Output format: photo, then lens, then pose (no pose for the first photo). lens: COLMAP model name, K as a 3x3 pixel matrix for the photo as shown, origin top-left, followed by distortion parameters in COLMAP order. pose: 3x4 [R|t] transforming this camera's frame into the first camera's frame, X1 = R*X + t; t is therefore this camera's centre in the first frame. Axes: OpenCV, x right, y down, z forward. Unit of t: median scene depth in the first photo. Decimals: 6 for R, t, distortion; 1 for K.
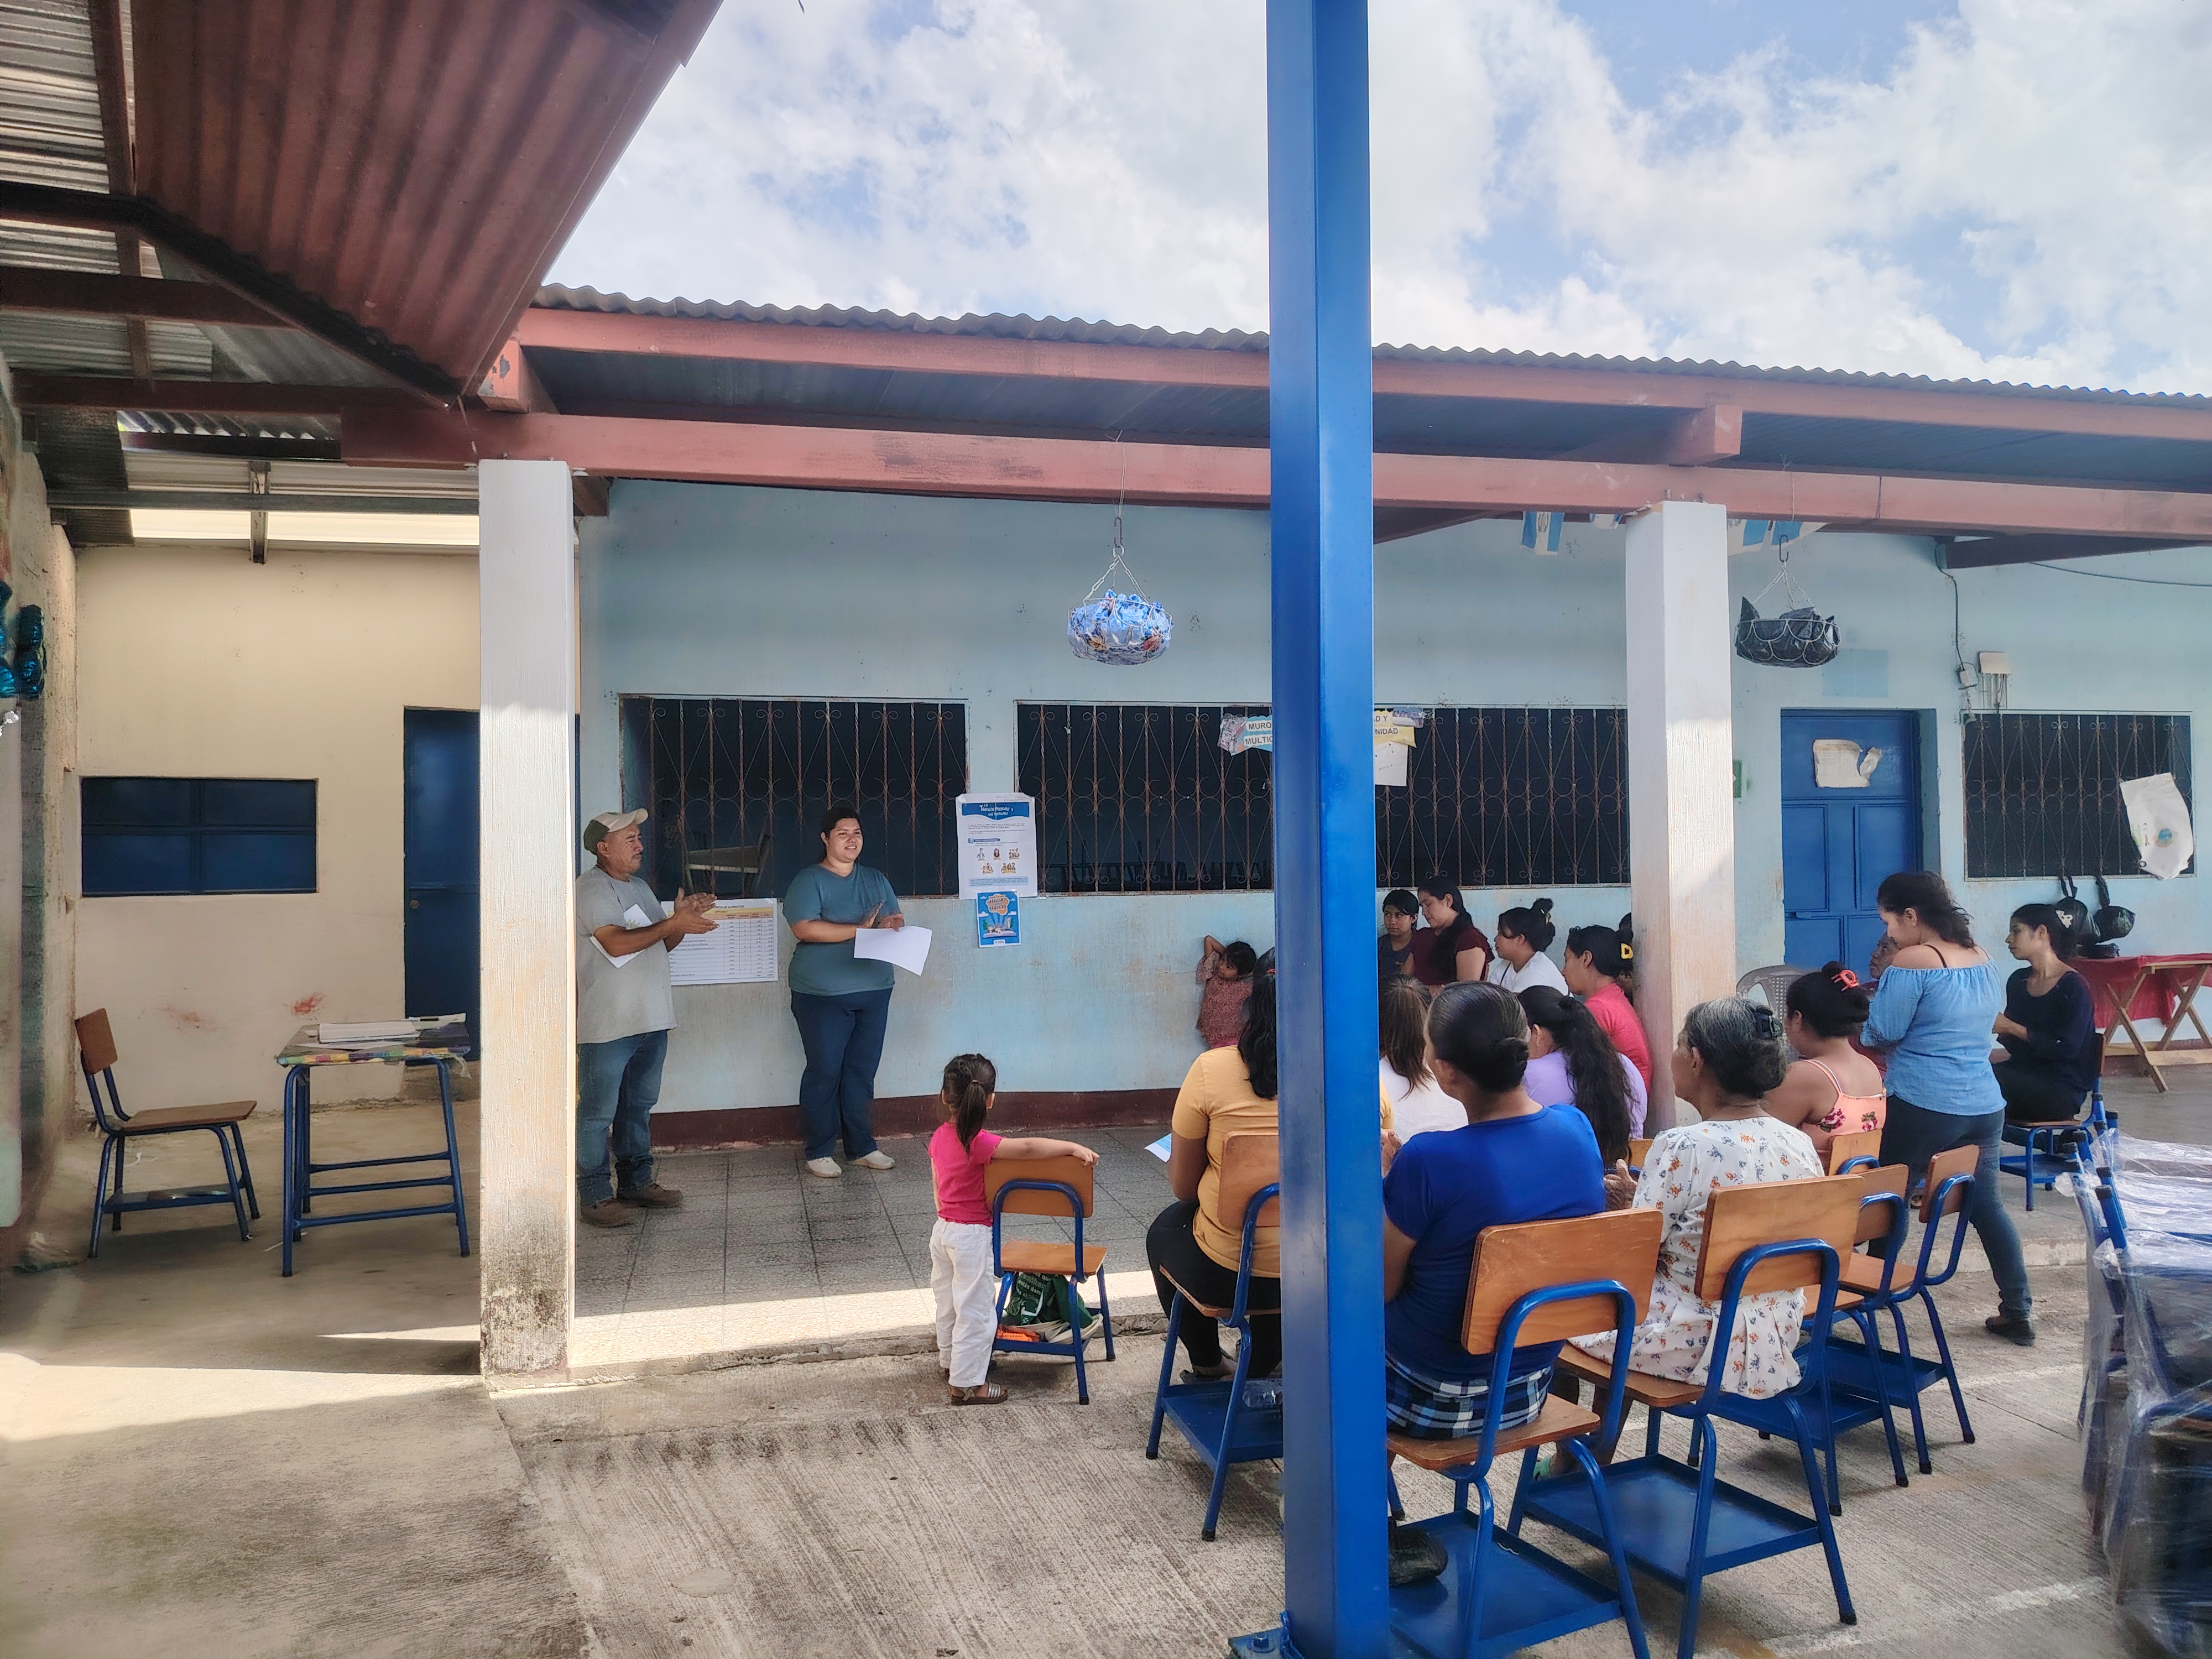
lens RADIAL K [[1536.4, 0, 1105.3], [0, 1536.4, 822.1], [0, 0, 1]] dist [0.037295, -0.038700]
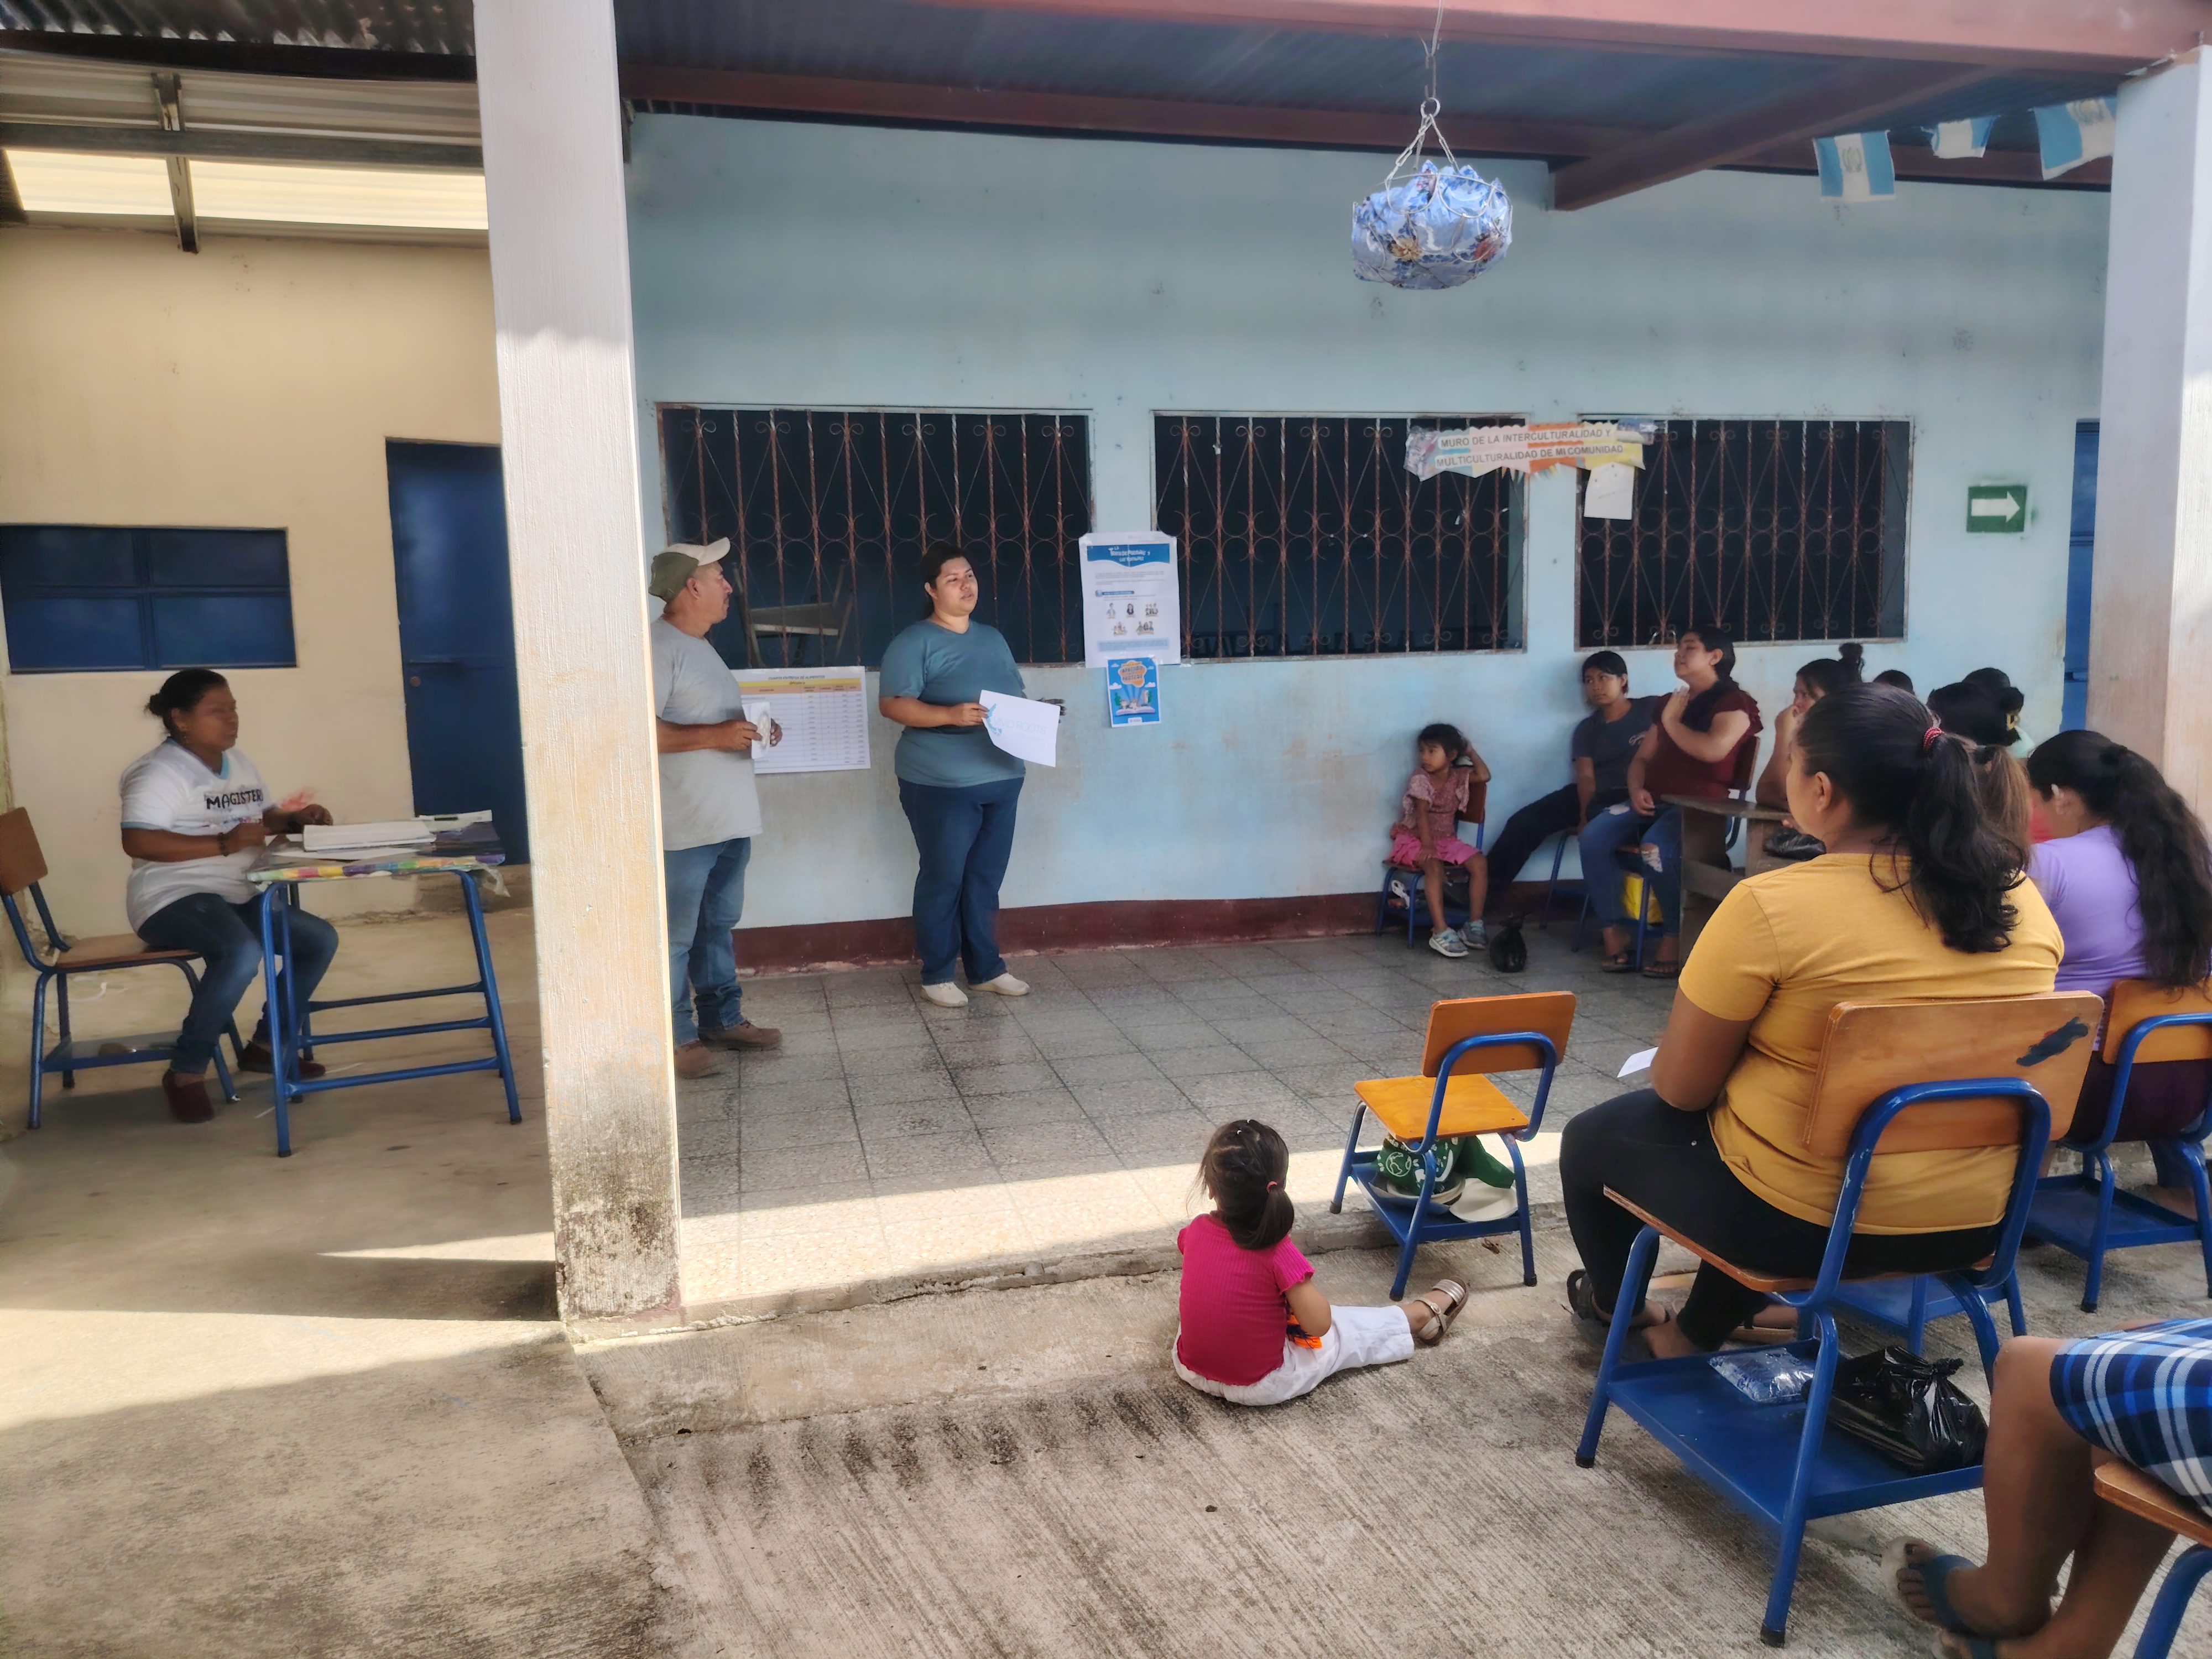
lens RADIAL K [[1536.4, 0, 1098.0], [0, 1536.4, 831.1], [0, 0, 1]] dist [0.037295, -0.038700]
pose [[0.999912, -0.011059, -0.007275, -0.114152], [0.011970, 0.990049, 0.140215, 0.031496], [0.005652, -0.140290, 0.990094, 0.253831]]
